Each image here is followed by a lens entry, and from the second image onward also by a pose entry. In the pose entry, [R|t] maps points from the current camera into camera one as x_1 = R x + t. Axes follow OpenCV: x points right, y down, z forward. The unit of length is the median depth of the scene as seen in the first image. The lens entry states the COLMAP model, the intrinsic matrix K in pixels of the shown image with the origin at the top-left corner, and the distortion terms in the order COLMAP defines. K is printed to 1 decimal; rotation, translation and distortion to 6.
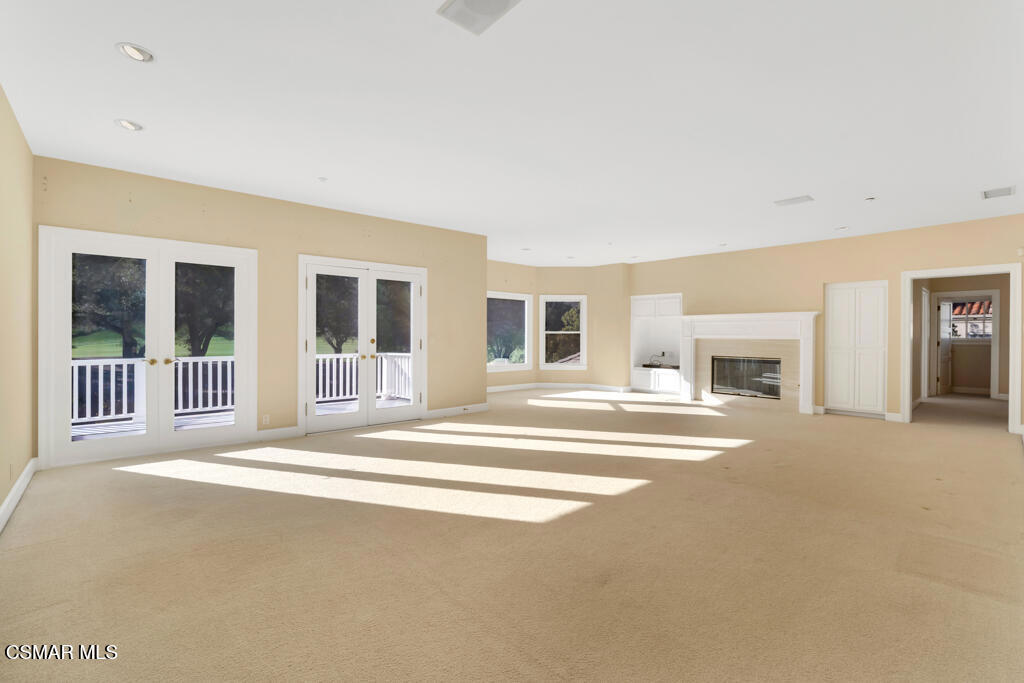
lens RADIAL K [[474.1, 0, 512.0], [0, 474.1, 341.5], [0, 0, 1]] dist [-0.002852, -0.000239]
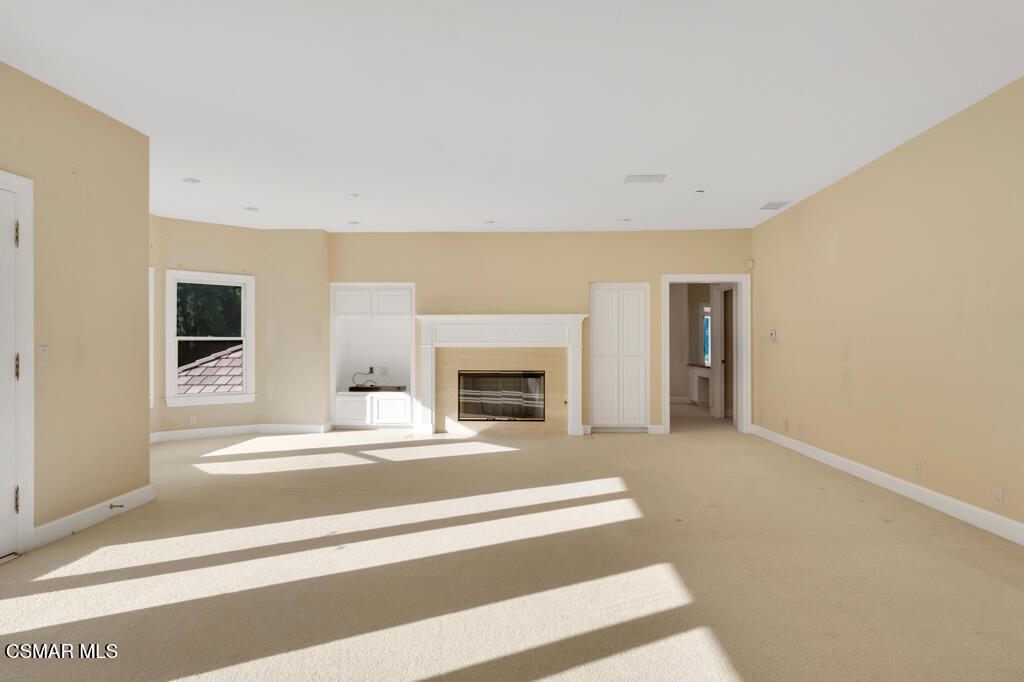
lens RADIAL K [[634.0, 0, 525.4], [0, 634.0, 344.5], [0, 0, 1]] dist [0.003843, 0.000774]
pose [[0.696721, -0.004680, 0.717327, -0.209761], [0.013158, 0.999894, -0.006257, -0.002651], [-0.717222, 0.013798, 0.696708, 0.235272]]
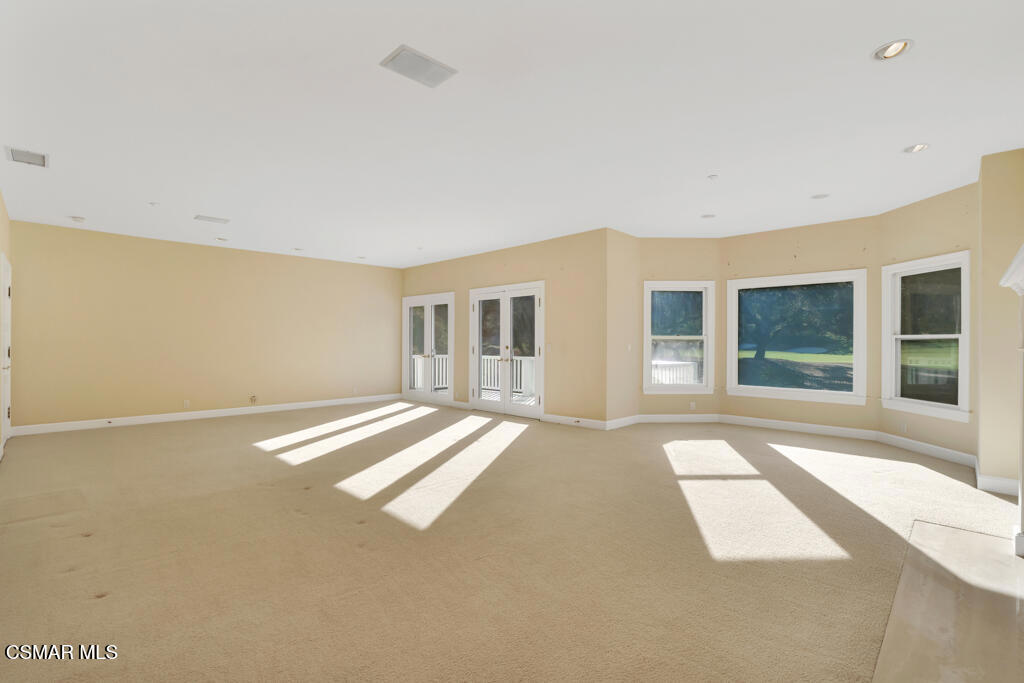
lens RADIAL K [[474.1, 0, 512.0], [0, 474.1, 341.5], [0, 0, 1]] dist [-0.002852, -0.000239]
pose [[0.043687, -0.002793, -0.999041, 0.671378], [-0.013200, 0.999907, -0.003373, -0.008524], [0.998958, 0.013335, 0.043646, 0.667484]]
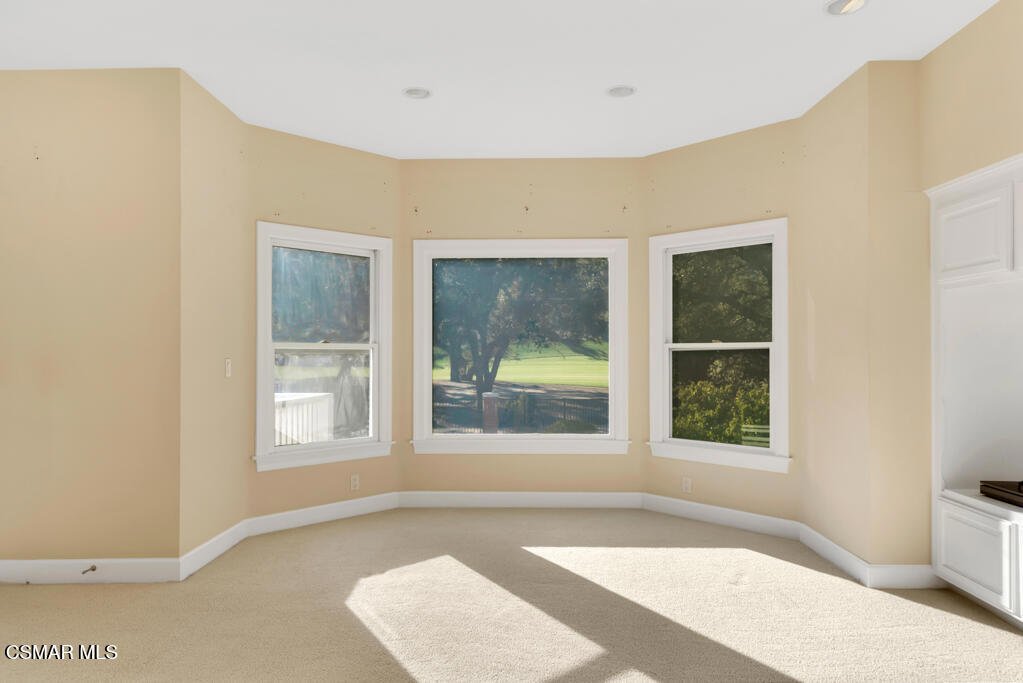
lens RADIAL K [[680.4, 0, 511.1], [0, 680.4, 345.6], [0, 0, 1]] dist [0.060156, -0.052559]
pose [[0.719180, -0.012686, -0.694708, 0.387714], [-0.004076, 0.999739, -0.022475, -0.010028], [0.694812, 0.018995, 0.718940, 0.681670]]
